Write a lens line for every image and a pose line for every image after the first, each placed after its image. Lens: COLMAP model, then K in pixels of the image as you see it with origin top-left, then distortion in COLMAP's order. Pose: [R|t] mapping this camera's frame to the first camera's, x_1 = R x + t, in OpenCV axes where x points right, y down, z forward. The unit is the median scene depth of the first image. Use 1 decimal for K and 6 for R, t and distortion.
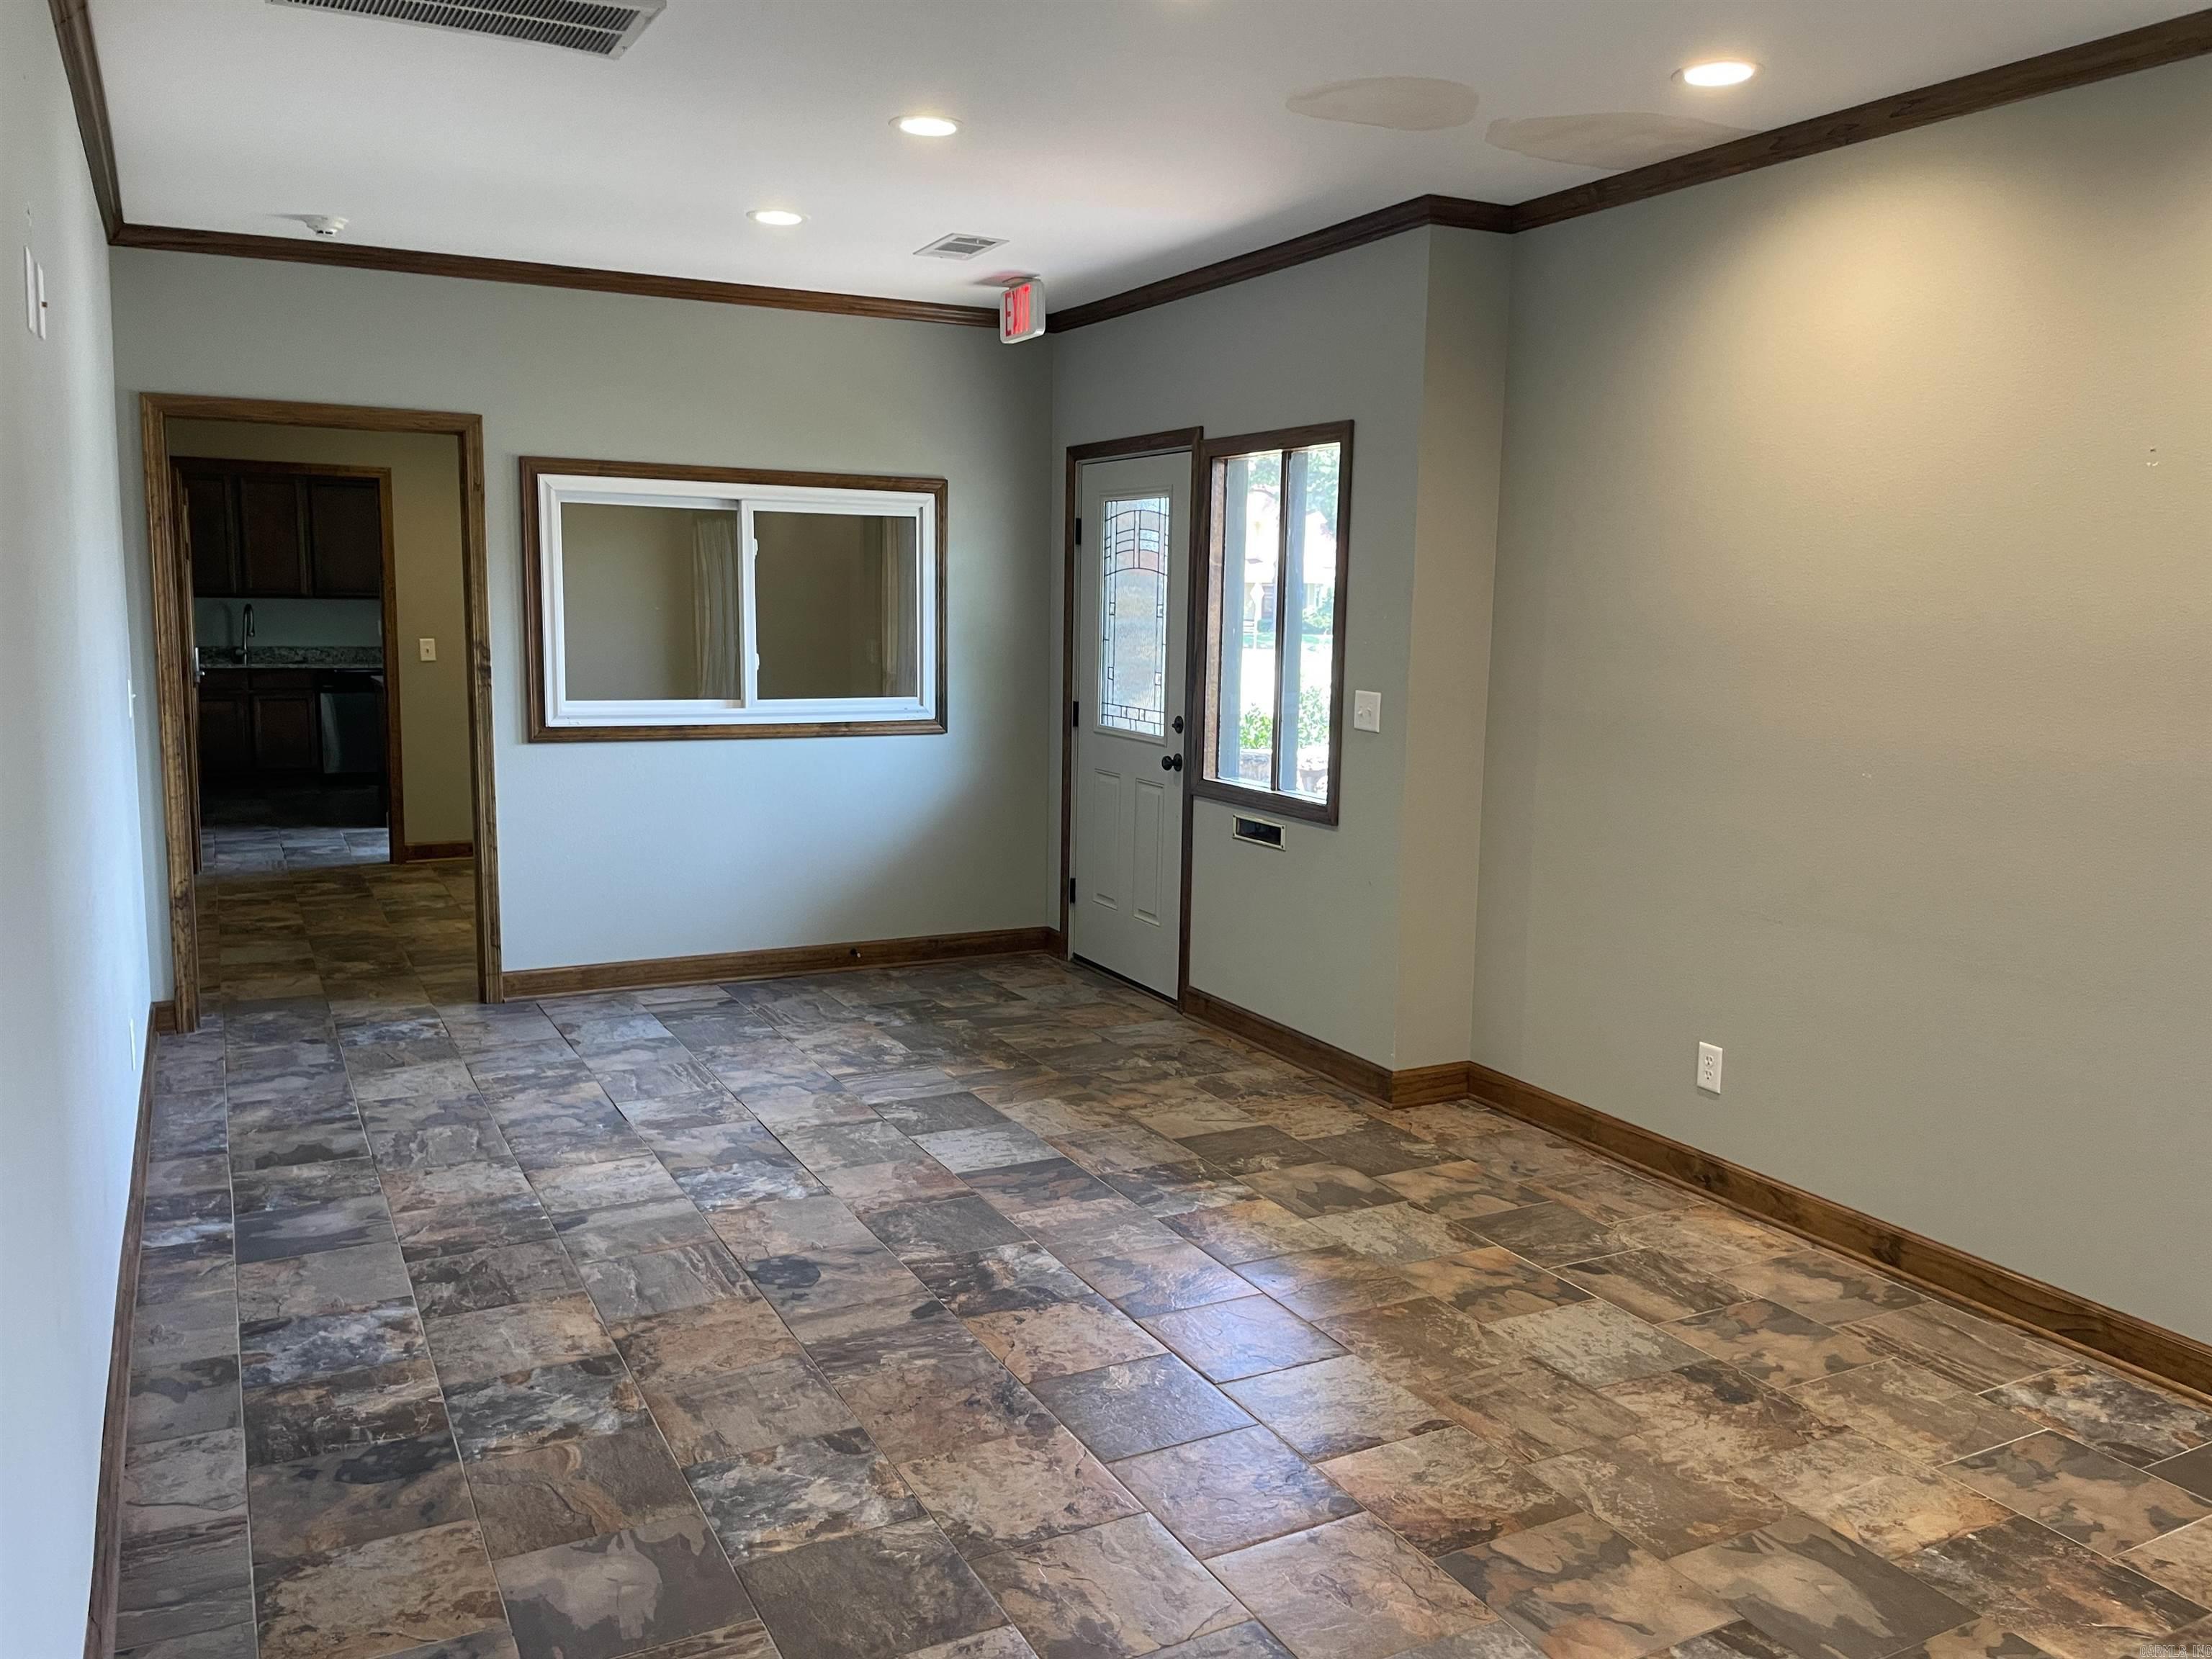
lens RADIAL K [[1690.2, 0, 1103.1], [0, 1690.2, 819.7], [0, 0, 1]] dist [0.101034, -0.148376]
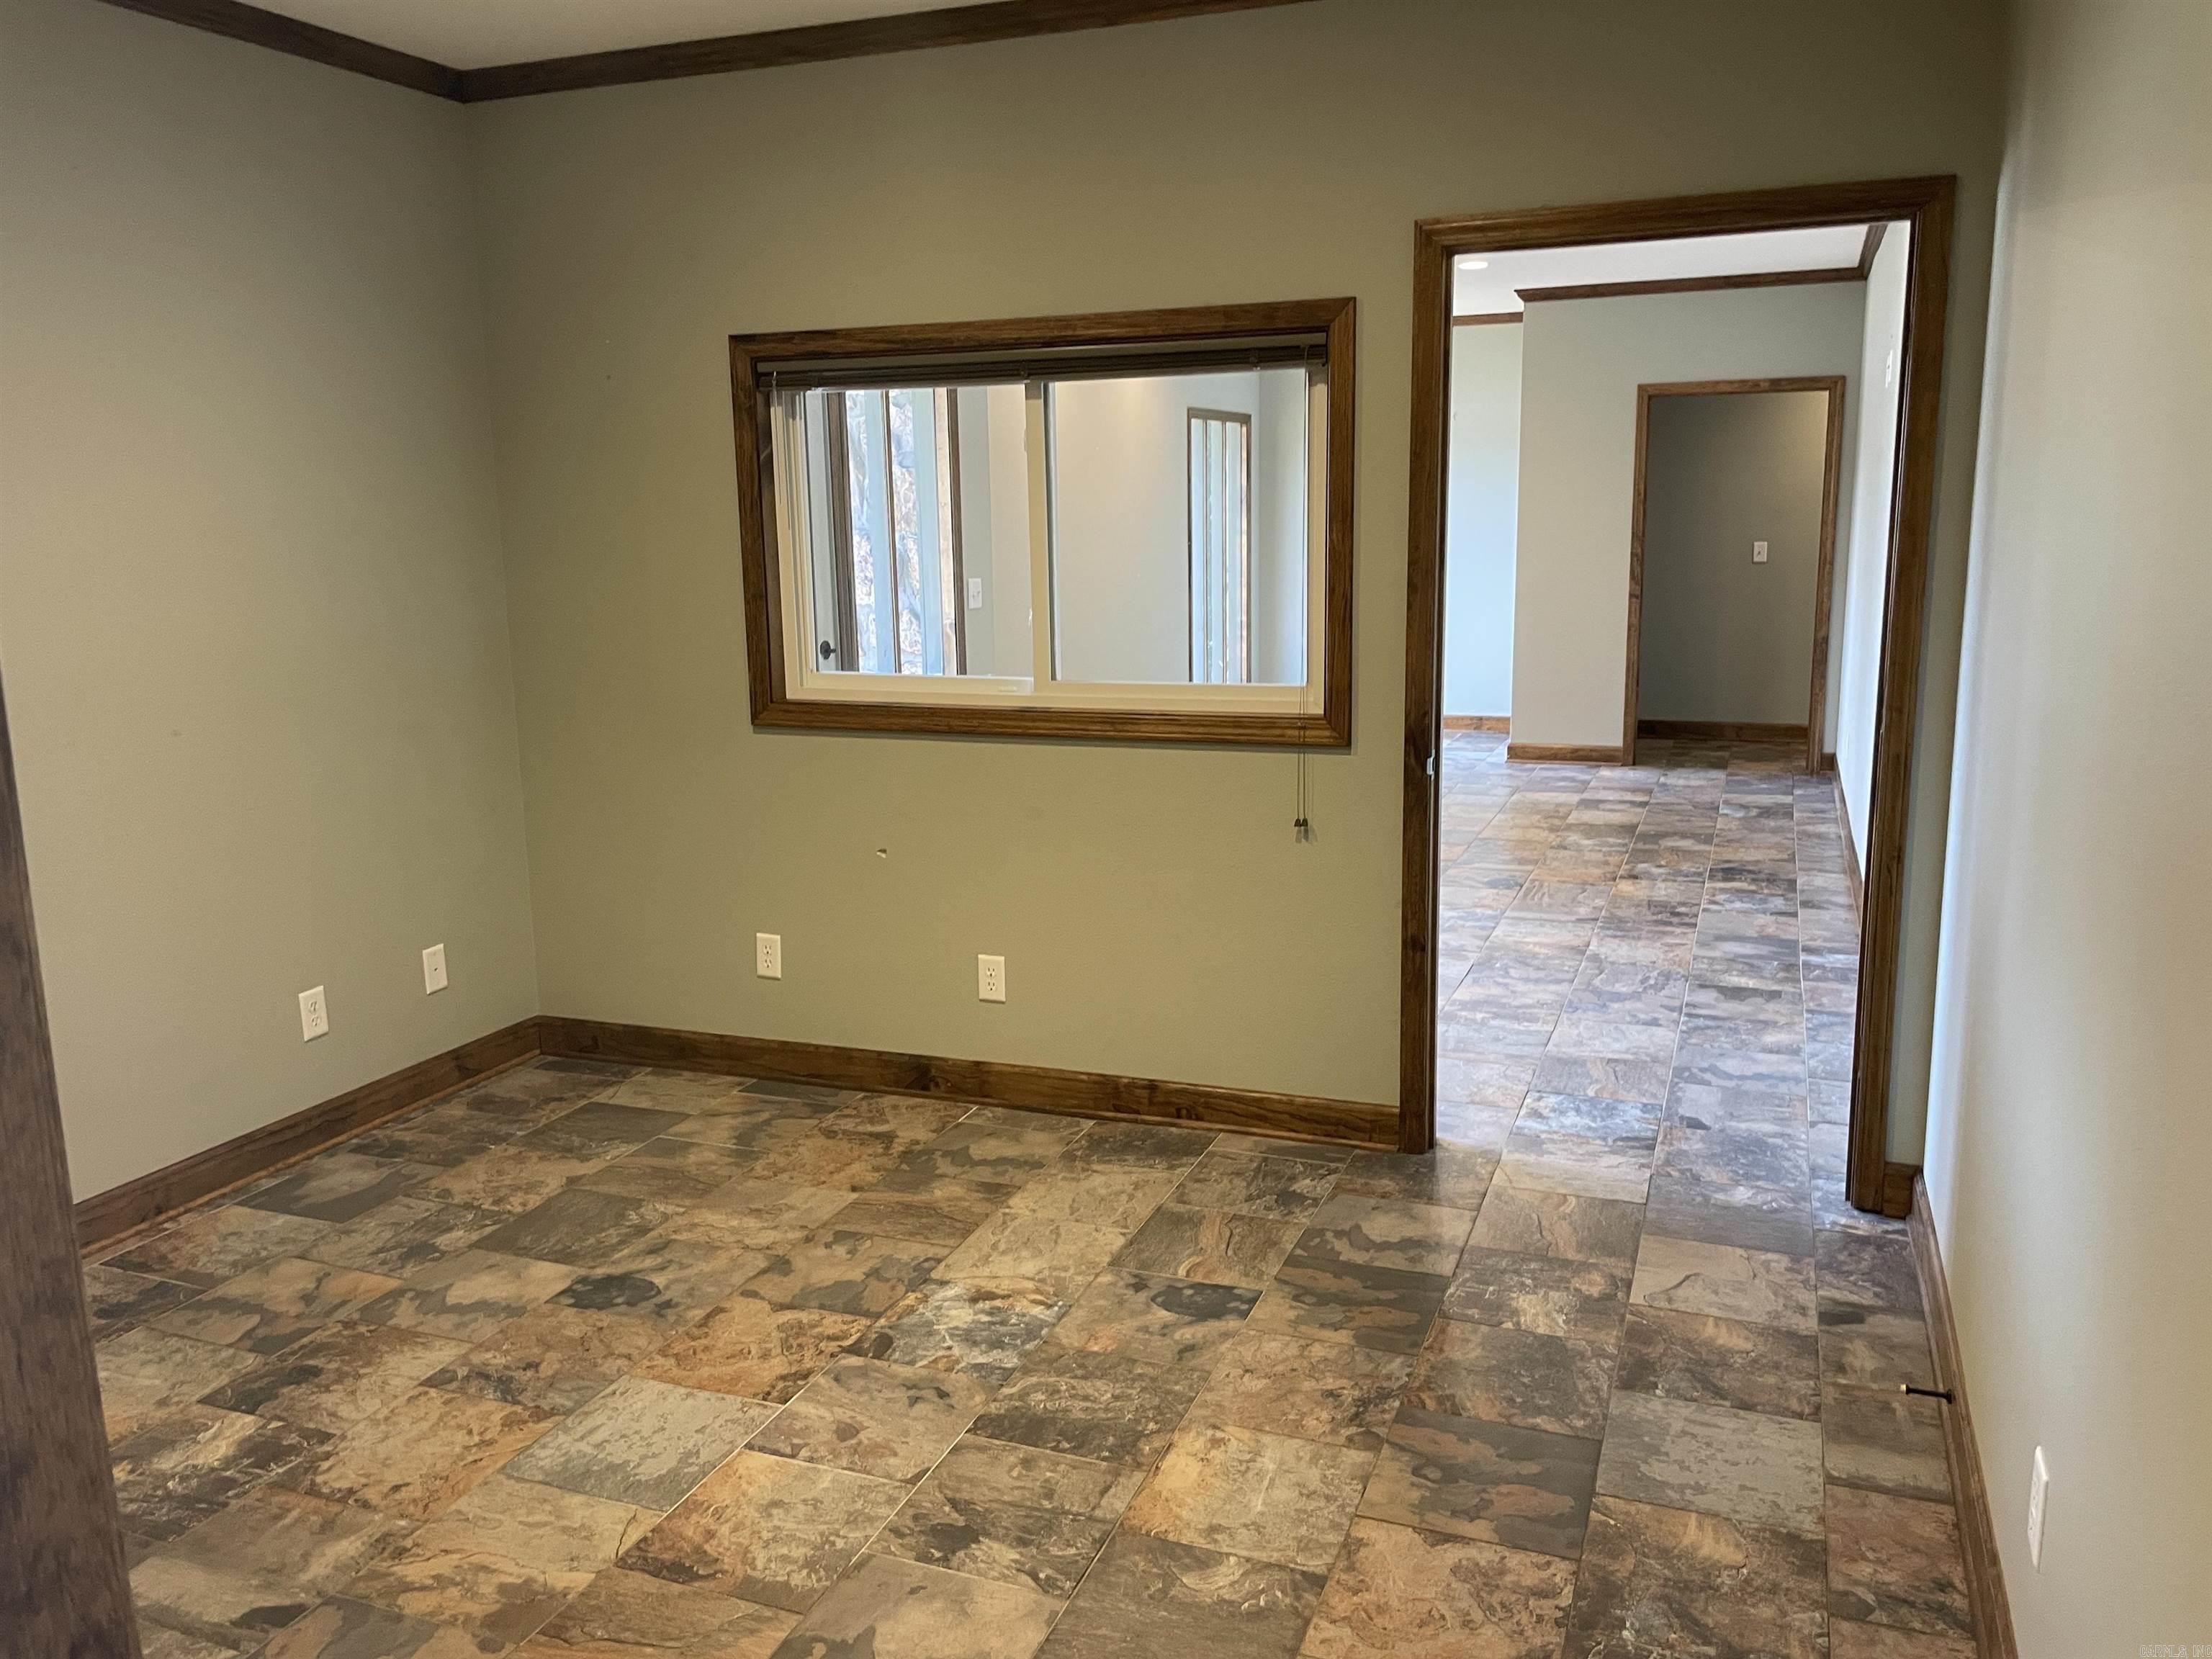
lens RADIAL K [[1690.2, 0, 1103.1], [0, 1690.2, 819.7], [0, 0, 1]] dist [0.101034, -0.148376]
pose [[-0.658876, -0.149704, 0.737205, -0.970984], [0.098814, 0.954283, 0.282100, -0.273986], [-0.745733, 0.258715, -0.613961, 1.912448]]
